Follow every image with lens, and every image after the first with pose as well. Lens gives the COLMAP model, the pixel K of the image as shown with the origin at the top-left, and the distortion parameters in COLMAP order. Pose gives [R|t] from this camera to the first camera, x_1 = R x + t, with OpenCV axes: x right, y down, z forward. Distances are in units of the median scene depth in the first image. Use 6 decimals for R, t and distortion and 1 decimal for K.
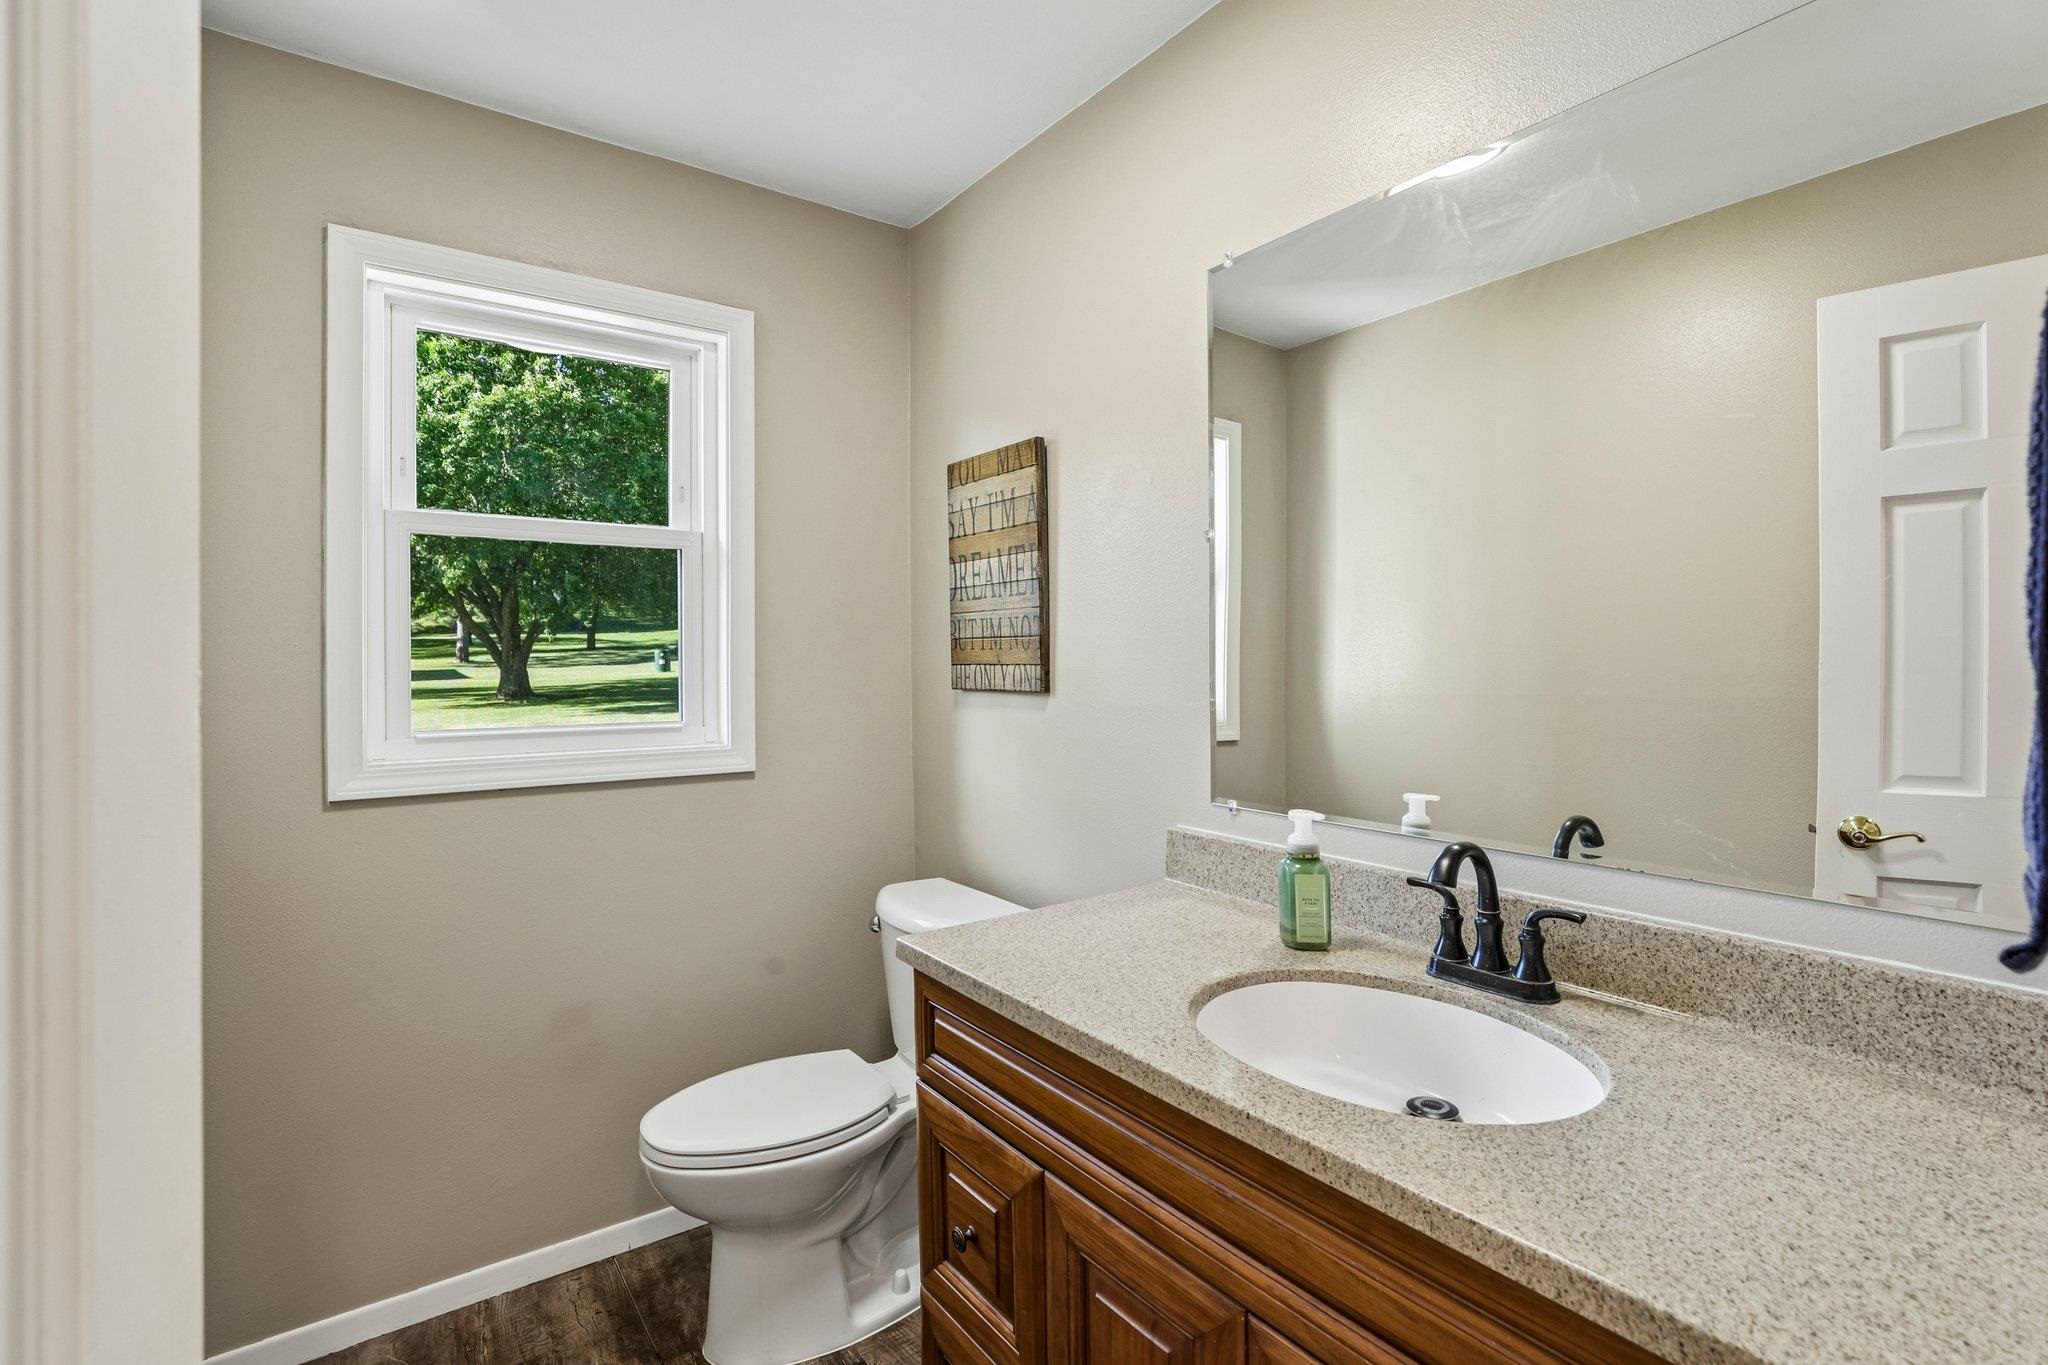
lens RADIAL K [[955.4, 0, 1043.1], [0, 955.4, 634.0], [0, 0, 1]] dist [-0.010307, 0.002713]
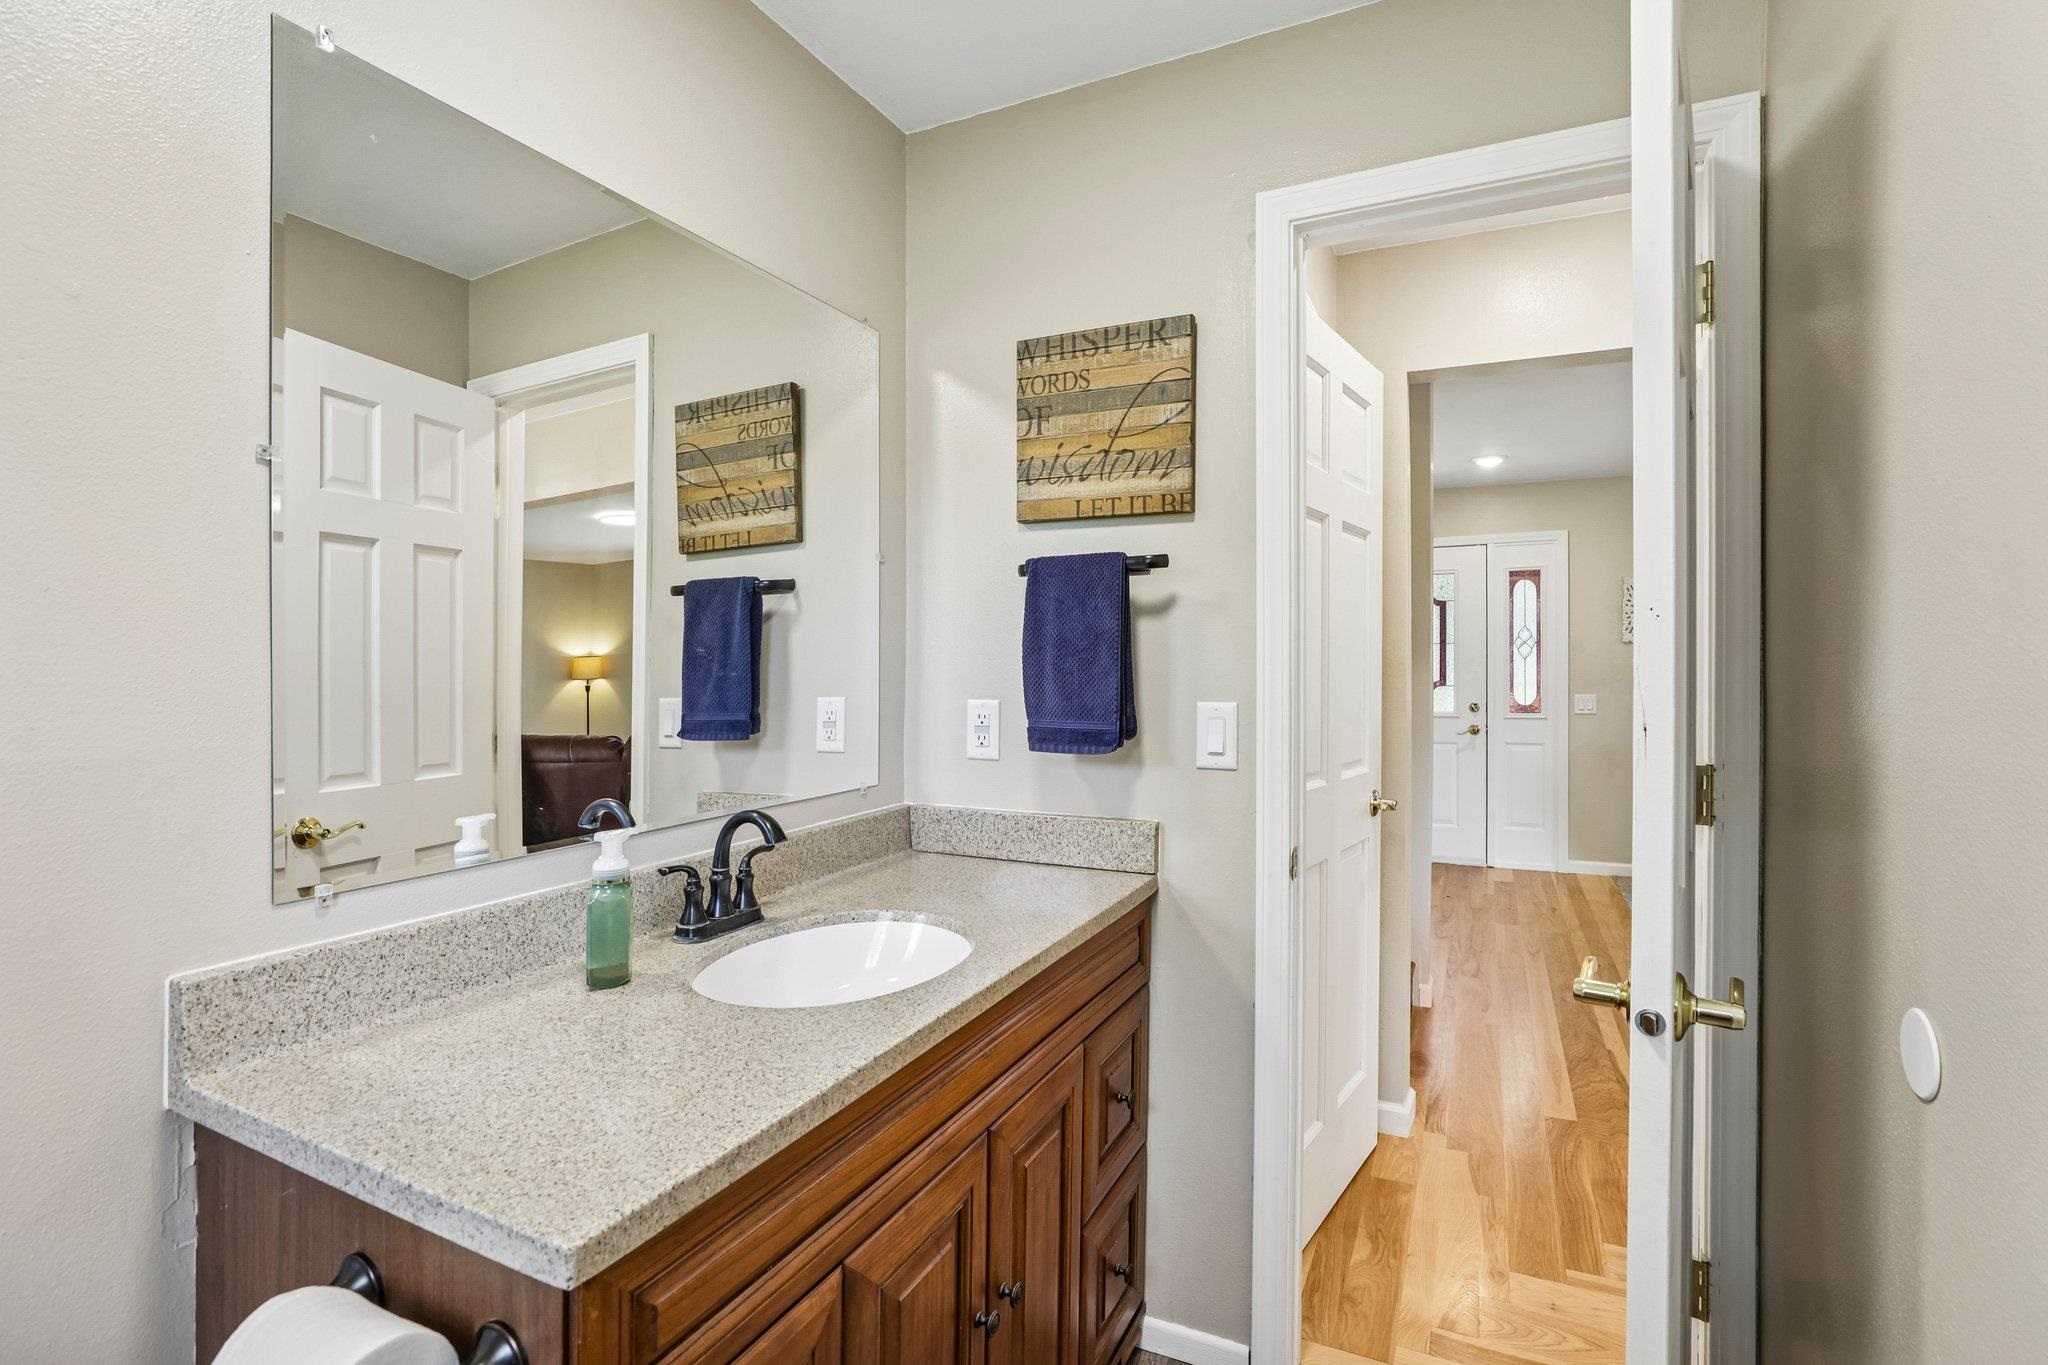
lens RADIAL K [[955.4, 0, 1026.3], [0, 955.4, 685.3], [0, 0, 1]] dist [-0.010307, 0.002713]
pose [[-0.462961, 0.001224, 0.886378, -0.675777], [-0.004875, 0.999980, -0.003927, 0.053664], [-0.886365, -0.006140, -0.462946, 1.051267]]
